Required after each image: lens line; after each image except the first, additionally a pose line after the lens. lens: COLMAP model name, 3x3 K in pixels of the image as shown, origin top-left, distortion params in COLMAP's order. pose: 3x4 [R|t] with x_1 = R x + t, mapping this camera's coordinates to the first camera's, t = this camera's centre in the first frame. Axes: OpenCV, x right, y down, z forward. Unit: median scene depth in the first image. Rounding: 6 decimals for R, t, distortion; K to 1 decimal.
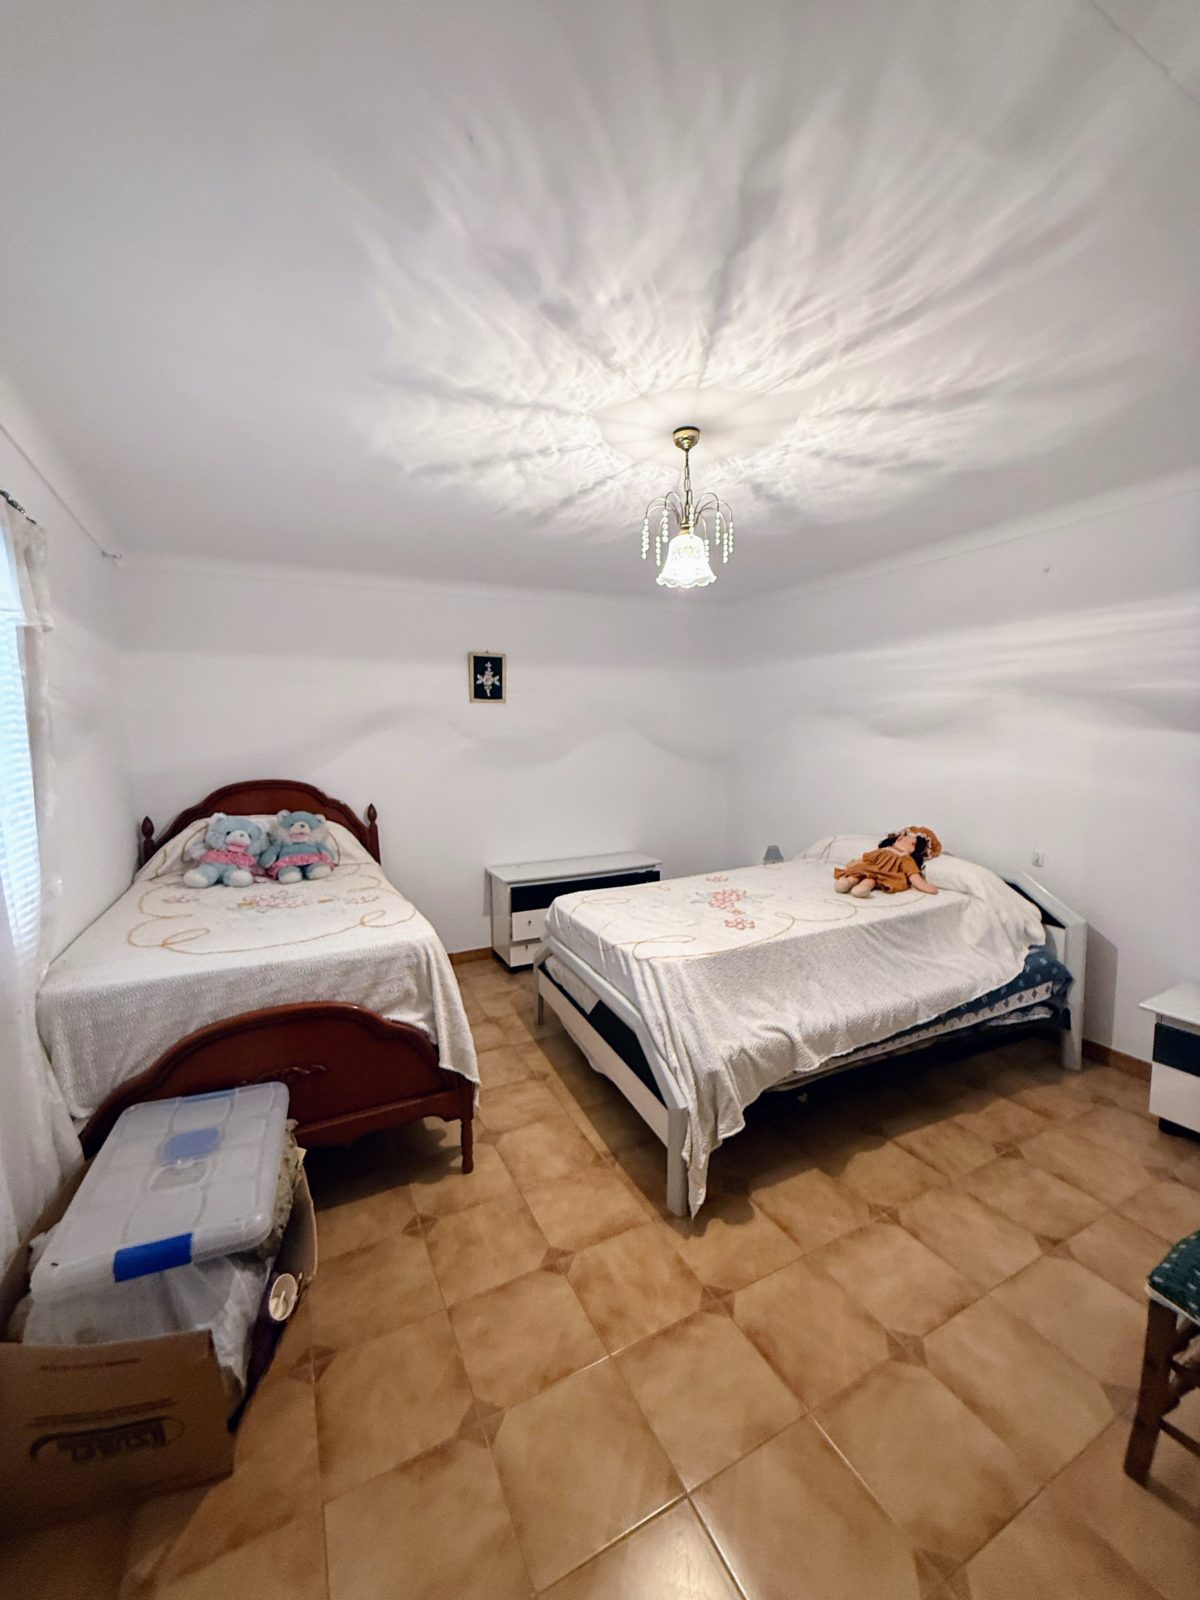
lens RADIAL K [[631.9, 0, 600.0], [0, 631.9, 800.0], [0, 0, 1]] dist [-0.001857, 0.000173]
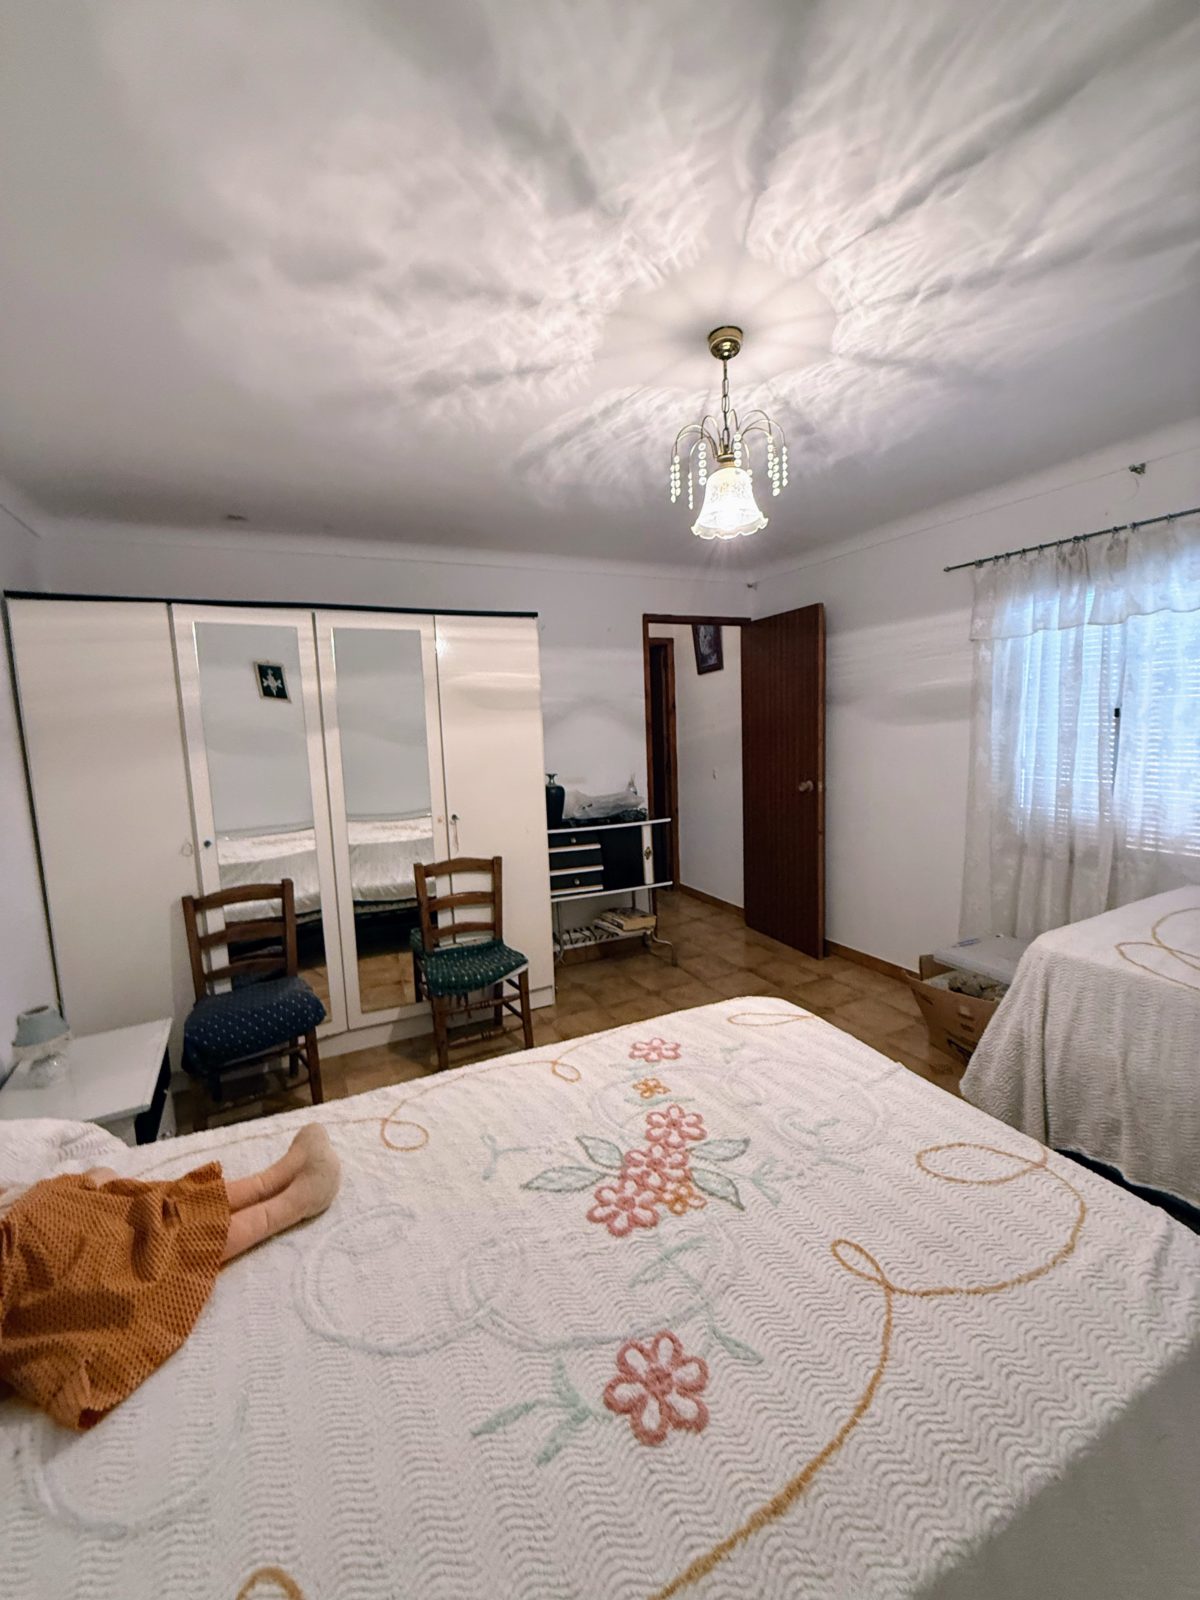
lens RADIAL K [[636.7, 0, 601.9], [0, 636.7, 796.4], [0, 0, 1]] dist [-0.001334, 0.000190]
pose [[-0.998504, 0.052714, 0.014501, 0.304431], [0.054598, 0.975210, 0.214440, -0.198651], [-0.002837, 0.214911, -0.976630, 1.869381]]
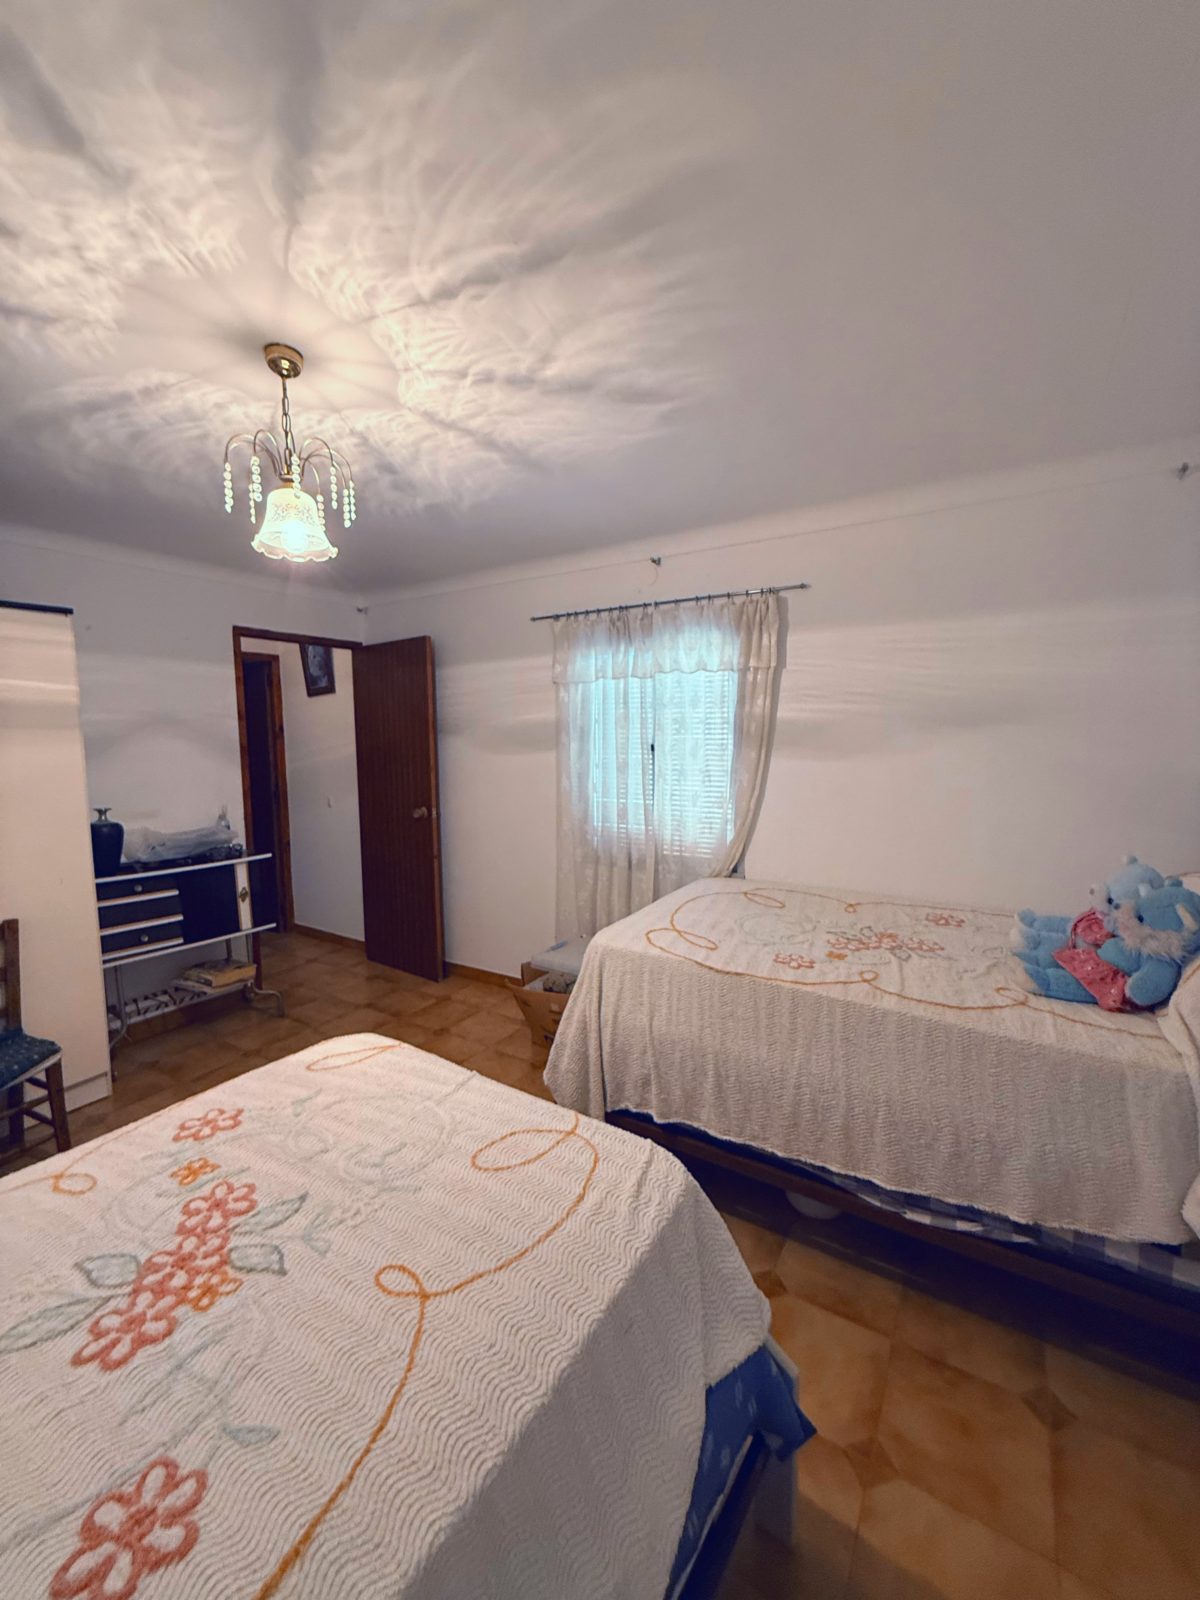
lens RADIAL K [[636.7, 0, 601.9], [0, 636.7, 796.4], [0, 0, 1]] dist [-0.001334, 0.000190]
pose [[-0.858410, 0.073320, -0.507697, 0.232075], [-0.025303, 0.982475, 0.184669, -0.207147], [0.512340, 0.171368, -0.841511, 1.903272]]
